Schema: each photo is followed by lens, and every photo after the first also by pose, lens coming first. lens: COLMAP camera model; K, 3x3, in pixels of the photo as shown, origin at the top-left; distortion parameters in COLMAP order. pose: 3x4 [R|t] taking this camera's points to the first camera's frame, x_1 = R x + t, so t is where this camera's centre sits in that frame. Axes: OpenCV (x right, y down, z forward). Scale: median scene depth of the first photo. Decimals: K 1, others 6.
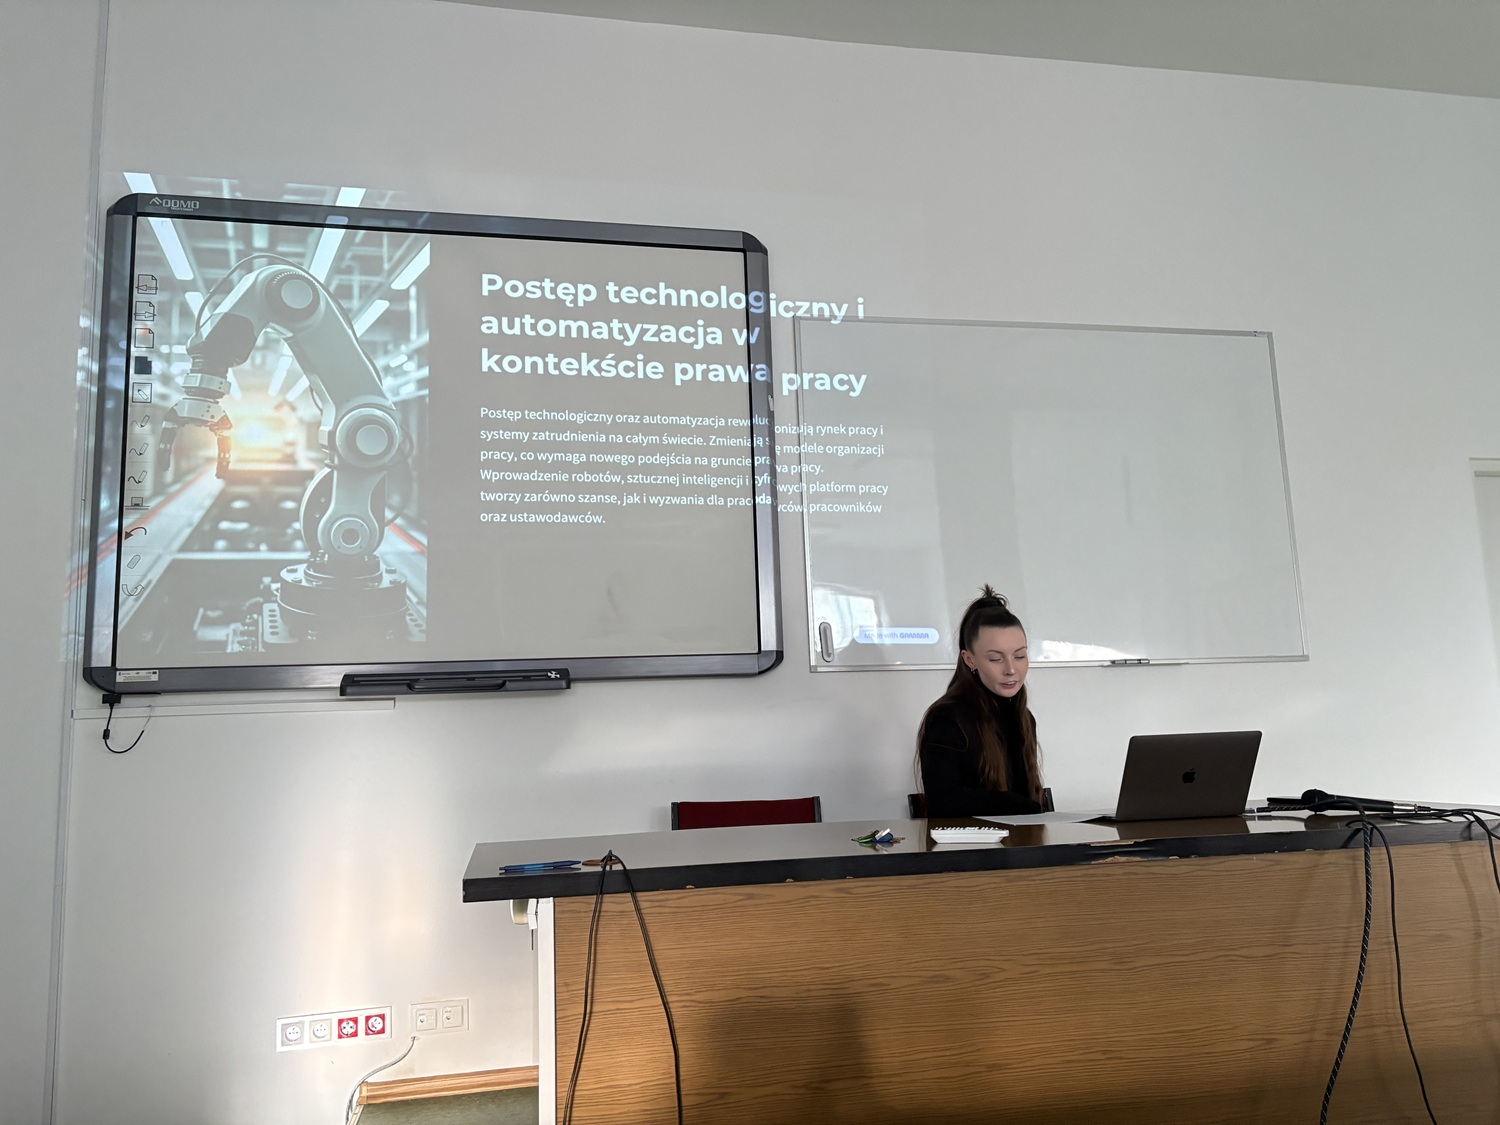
lens RADIAL K [[1129.1, 0, 740.1], [0, 1129.1, 556.7], [0, 0, 1]] dist [0.071900, -0.002954]
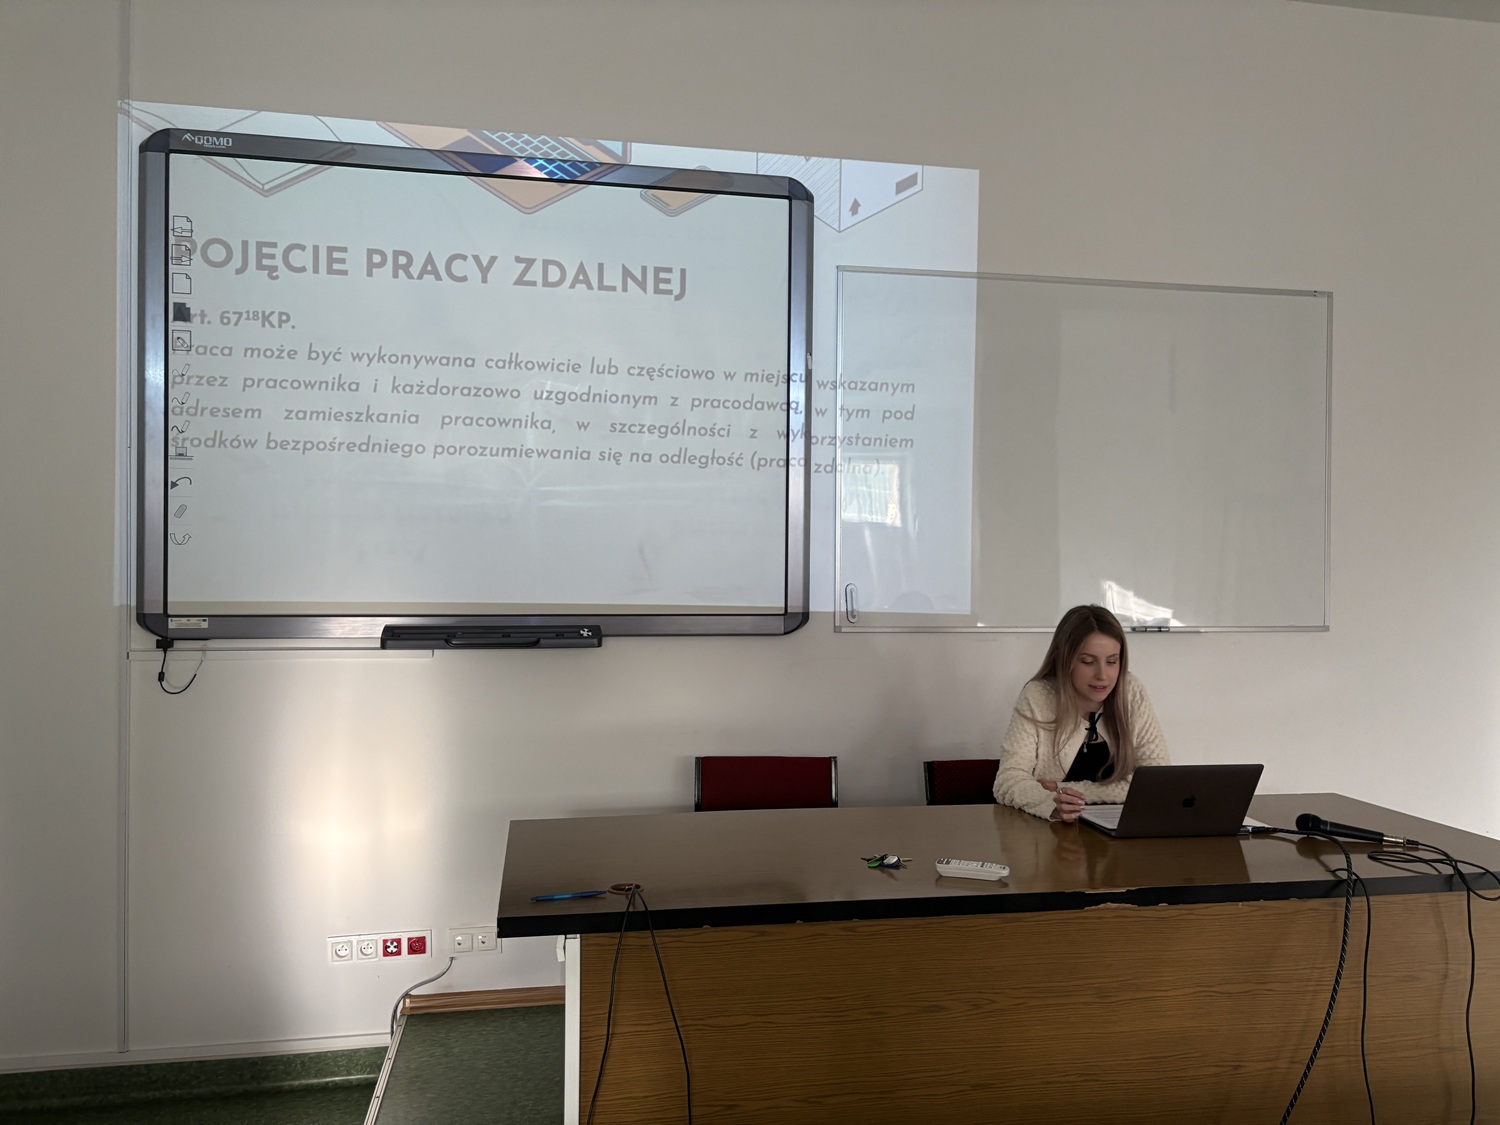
lens RADIAL K [[1131.4, 0, 750.0], [0, 1131.4, 562.5], [0, 0, 1]] dist [0.075399, 0.000131]
pose [[0.998903, 0.043172, -0.018122, 0.001156], [-0.039973, 0.987869, 0.150057, -0.127081], [0.024380, -0.149168, 0.988511, -0.010242]]
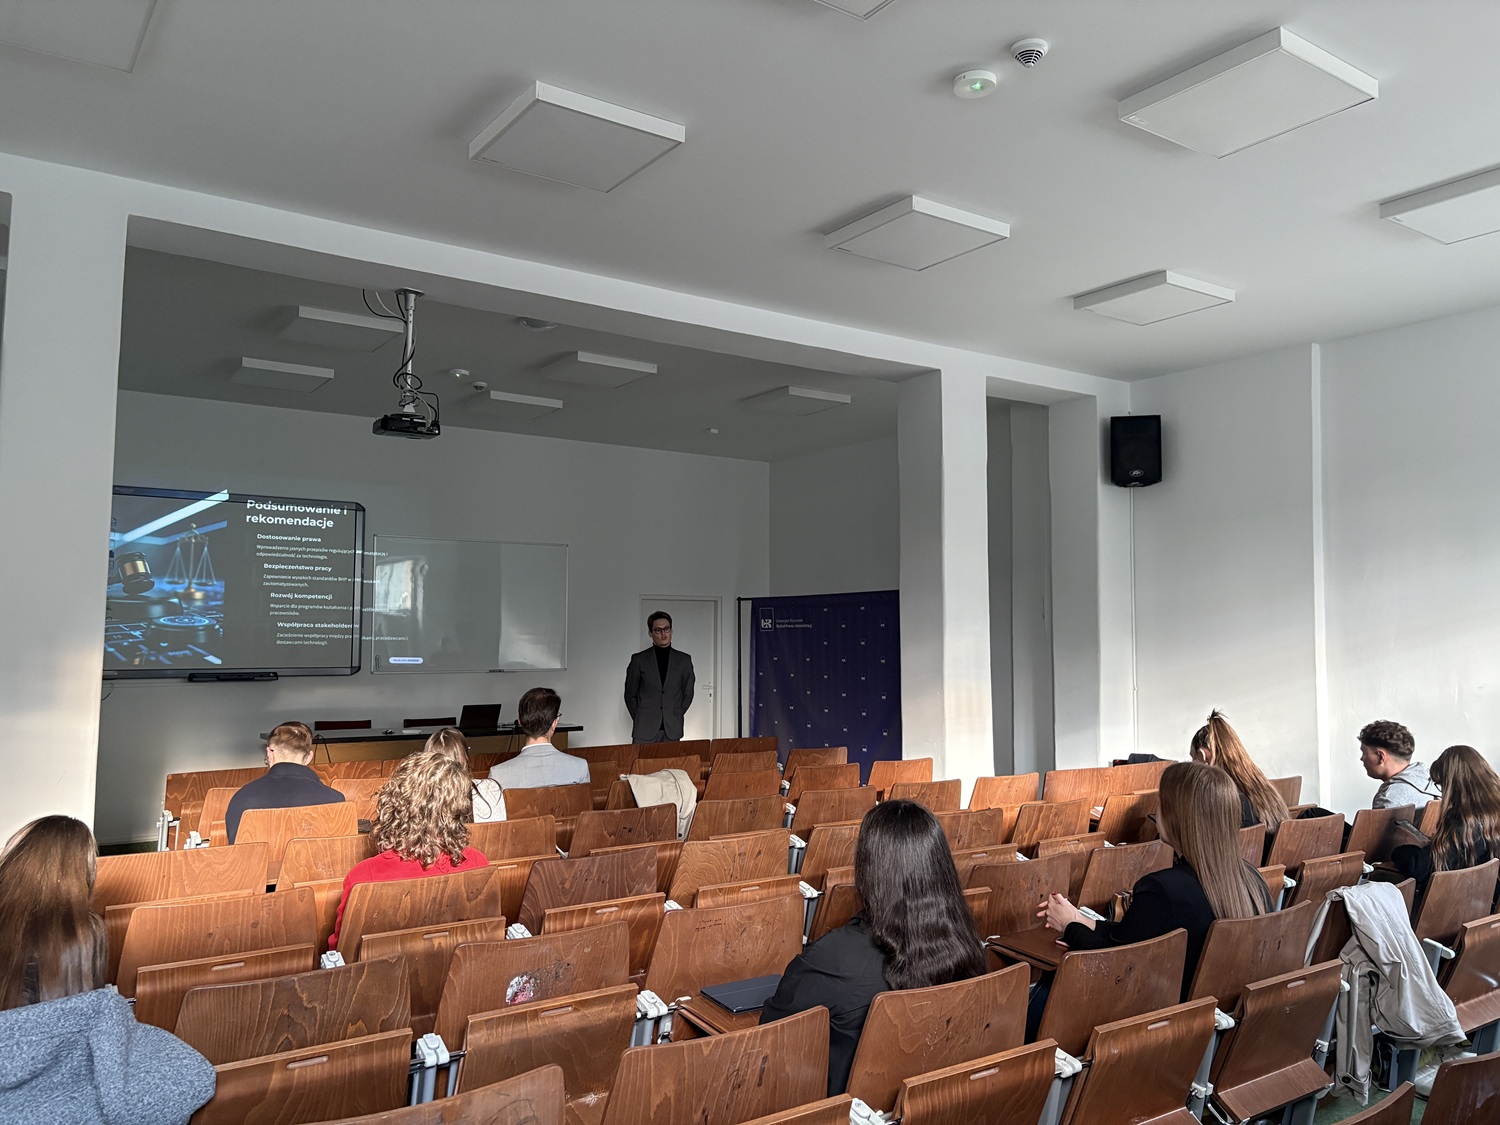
lens RADIAL K [[1104.9, 0, 750.0], [0, 1104.9, 562.5], [0, 0, 1]] dist [0.000942, 0.000261]
pose [[0.930986, 0.068504, 0.358571, -0.067537], [-0.093715, 0.994167, 0.053387, -0.444114], [-0.352822, -0.083306, 0.931975, -2.001003]]
